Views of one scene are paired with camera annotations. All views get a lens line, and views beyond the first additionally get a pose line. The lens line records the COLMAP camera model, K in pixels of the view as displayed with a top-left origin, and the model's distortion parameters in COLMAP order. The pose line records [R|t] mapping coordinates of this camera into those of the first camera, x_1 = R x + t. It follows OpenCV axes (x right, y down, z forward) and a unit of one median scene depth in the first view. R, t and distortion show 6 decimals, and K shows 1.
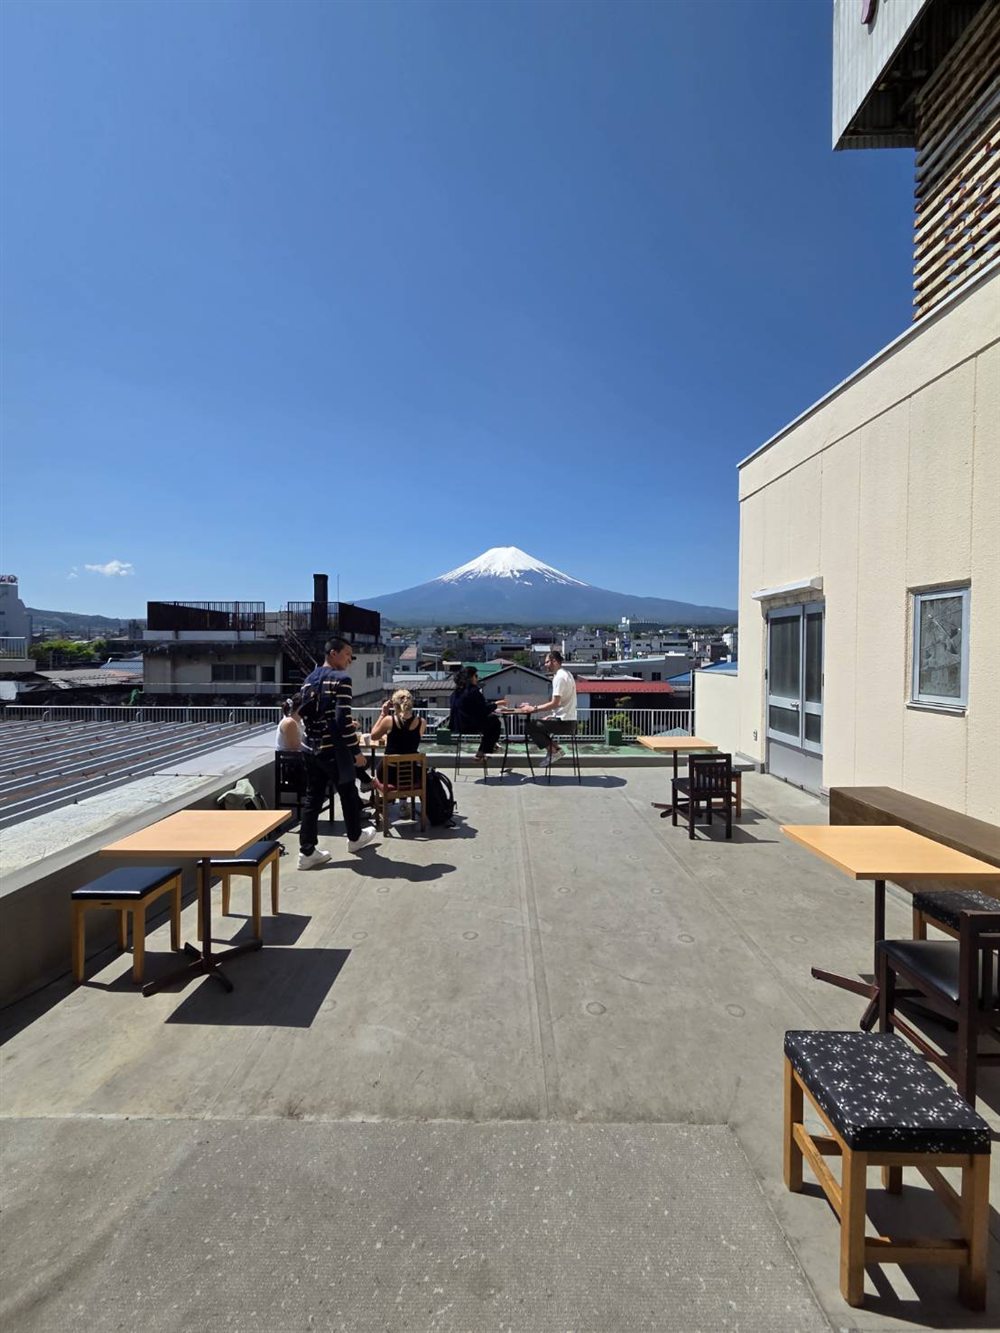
lens RADIAL K [[564.8, 0, 499.2], [0, 564.8, 663.1], [0, 0, 1]] dist [0.004655, 0.000306]
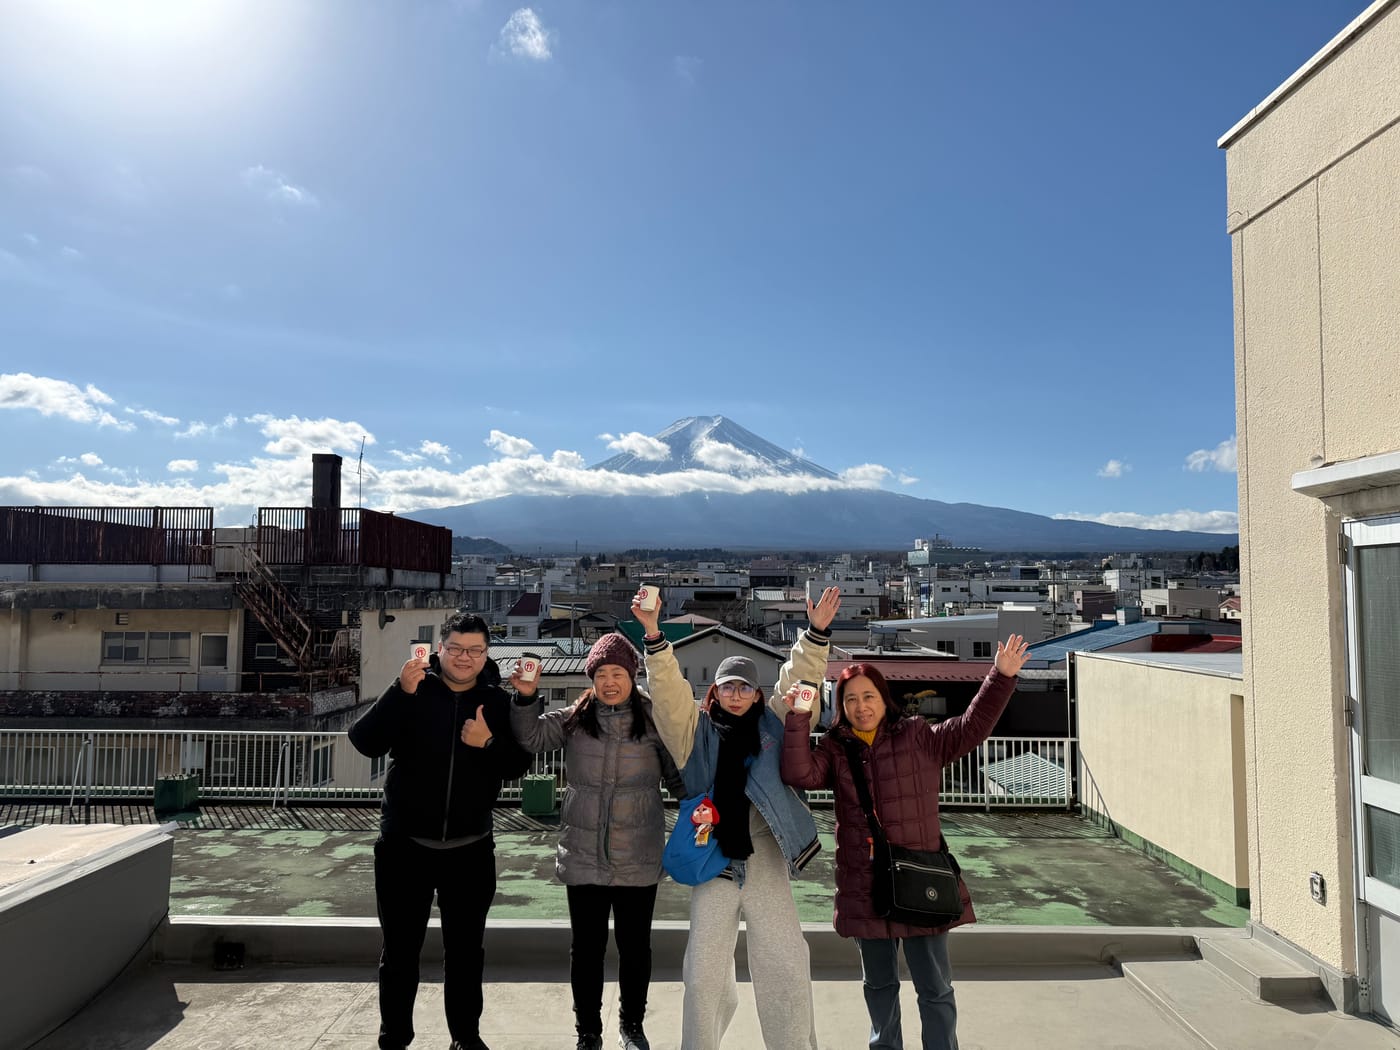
lens RADIAL K [[1016.9, 0, 686.7], [0, 1016.9, 533.8], [0, 0, 1]] dist [0.061413, -0.065536]
pose [[0.999972, 0.001939, -0.007217, 0.018544], [-0.002549, 0.996332, -0.085532, -0.007583], [0.007024, 0.085548, 0.996309, 0.087314]]
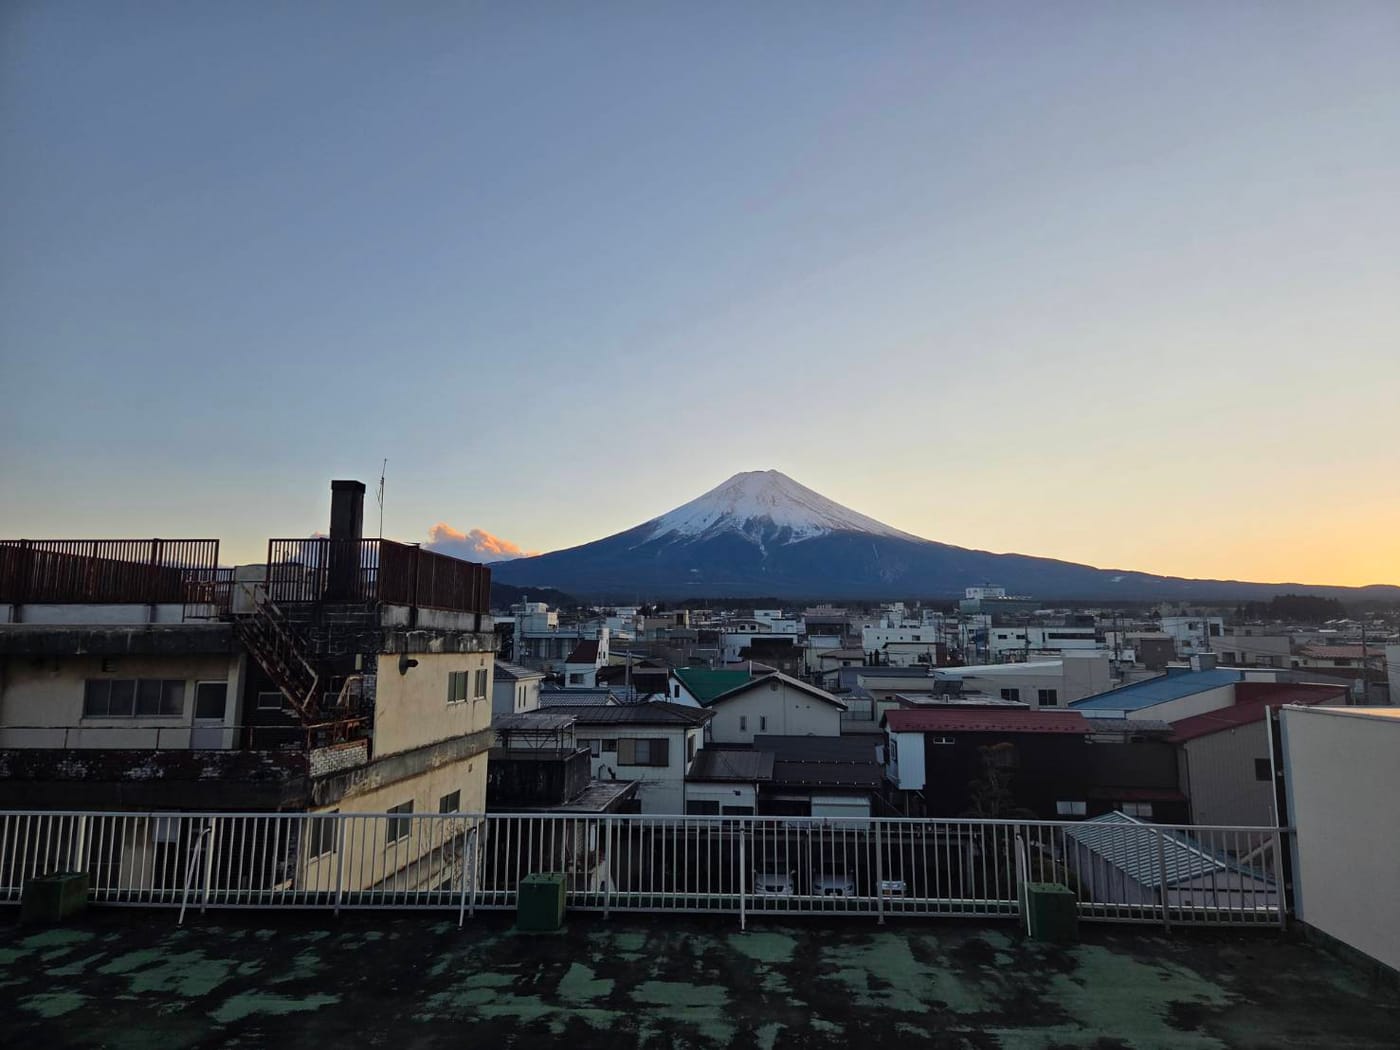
lens RADIAL K [[966.4, 0, 711.0], [0, 966.4, 507.8], [0, 0, 1]] dist [0.082537, -0.061641]
pose [[0.999135, -0.004996, -0.041291, 0.018142], [-0.001815, 0.986577, -0.163284, -0.004895], [0.041552, 0.163218, 0.985715, 0.236048]]
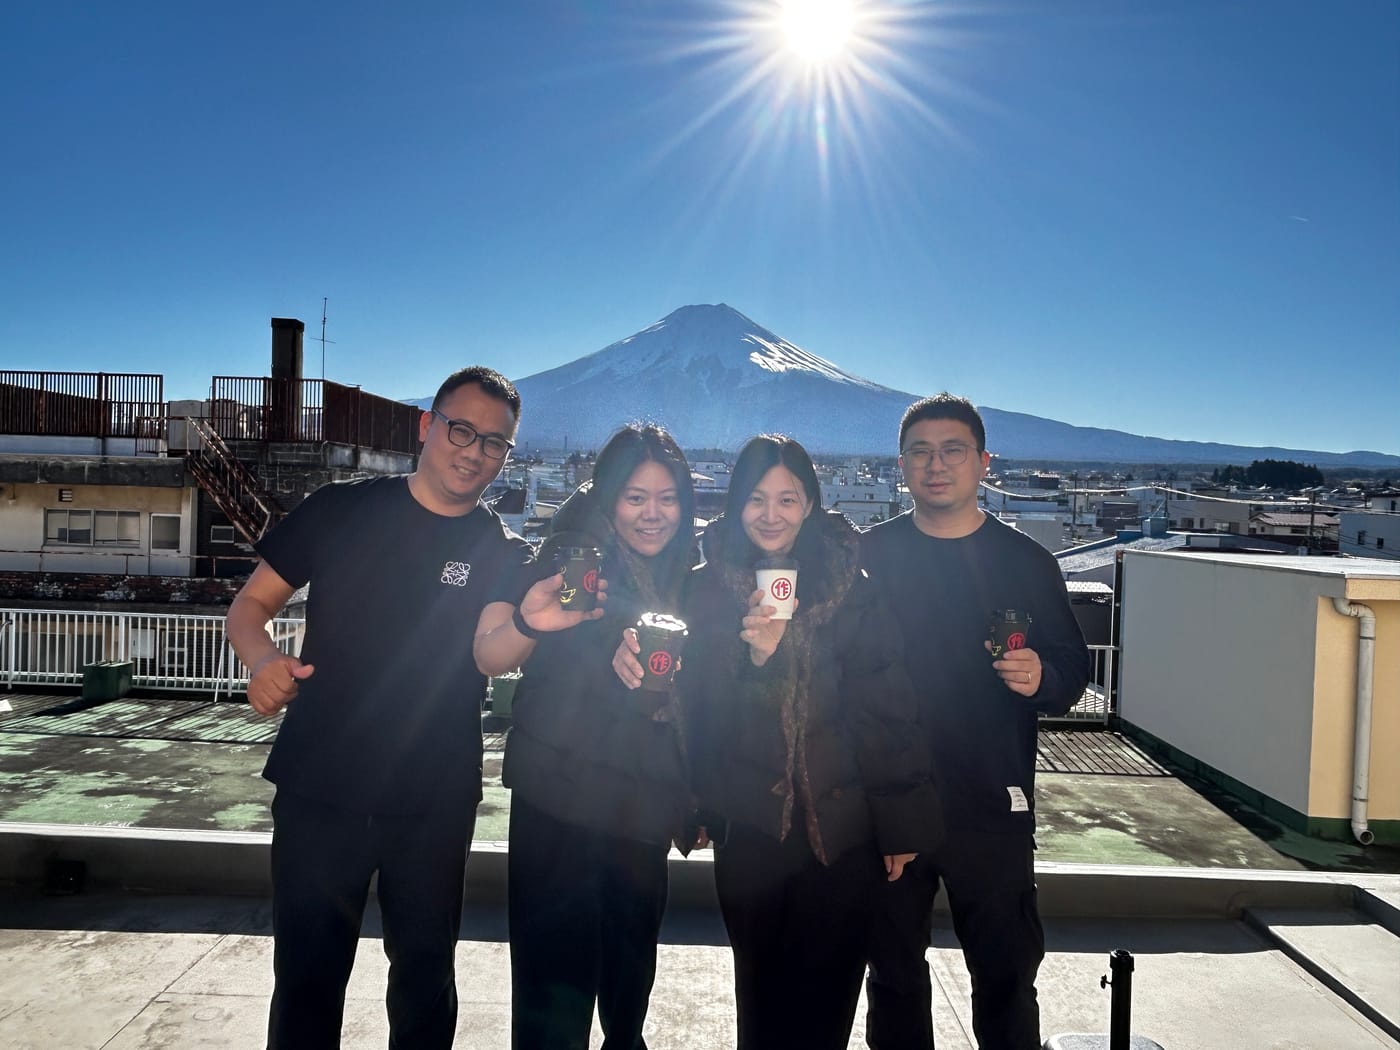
lens RADIAL K [[1082.4, 0, 681.7], [0, 1082.4, 526.3], [0, 0, 1]] dist [0.003671, -0.003156]
pose [[0.999571, 0.028036, -0.008505, 0.018322], [-0.028029, 0.999607, 0.000881, 0.001668], [0.008526, -0.000642, 0.999963, 0.128367]]
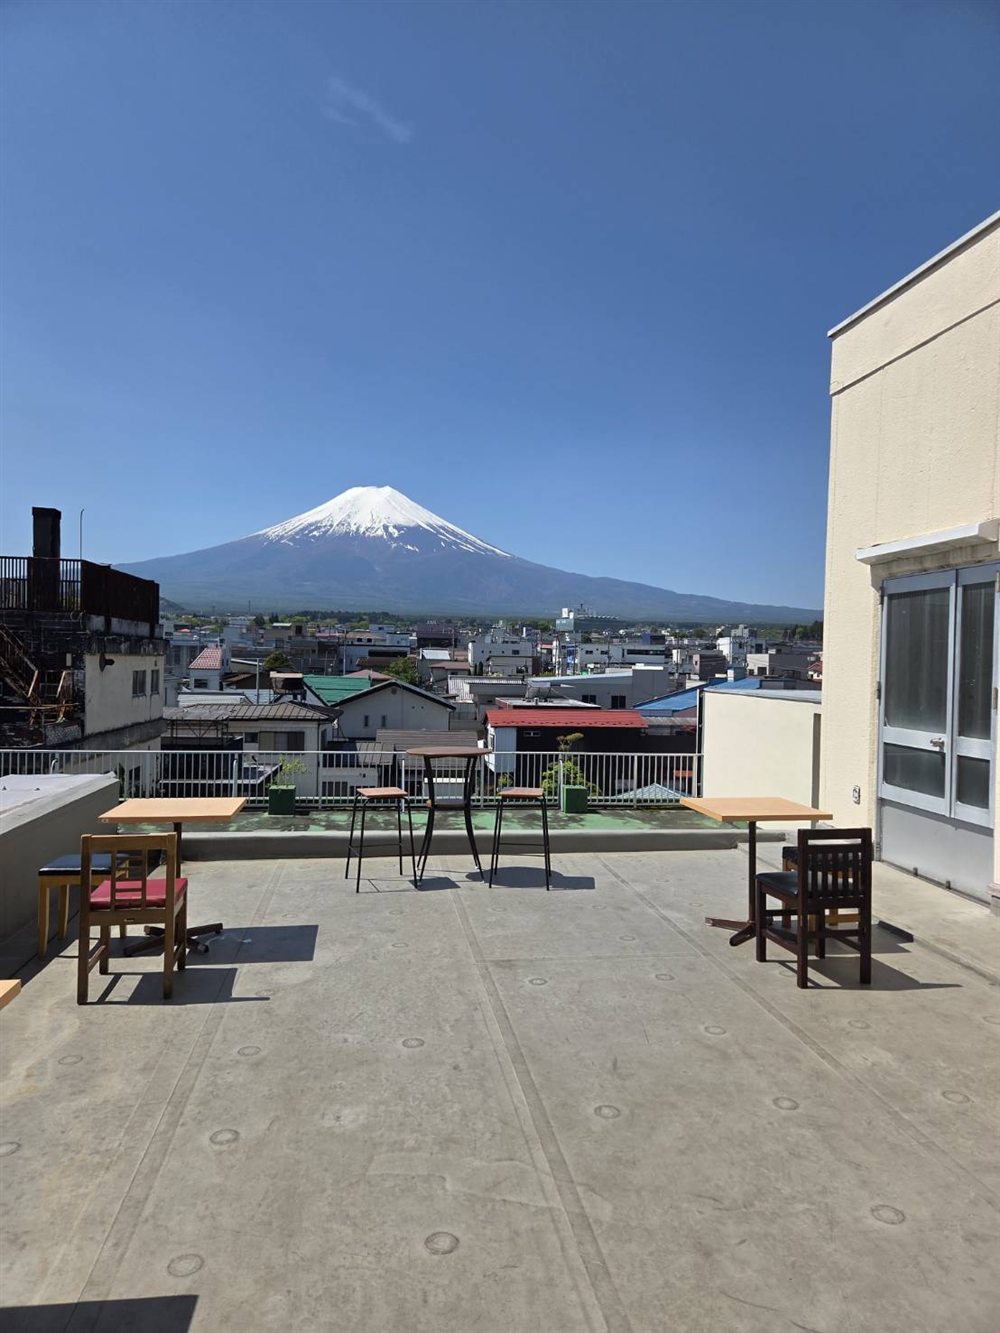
lens RADIAL K [[920.1, 0, 513.5], [0, 920.1, 676.2], [0, 0, 1]] dist [0.082537, -0.061641]
pose [[0.986659, 0.015820, 0.162029, -0.013069], [-0.015278, 0.999873, -0.004592, 0.003617], [-0.162081, 0.002055, 0.986775, 0.026705]]
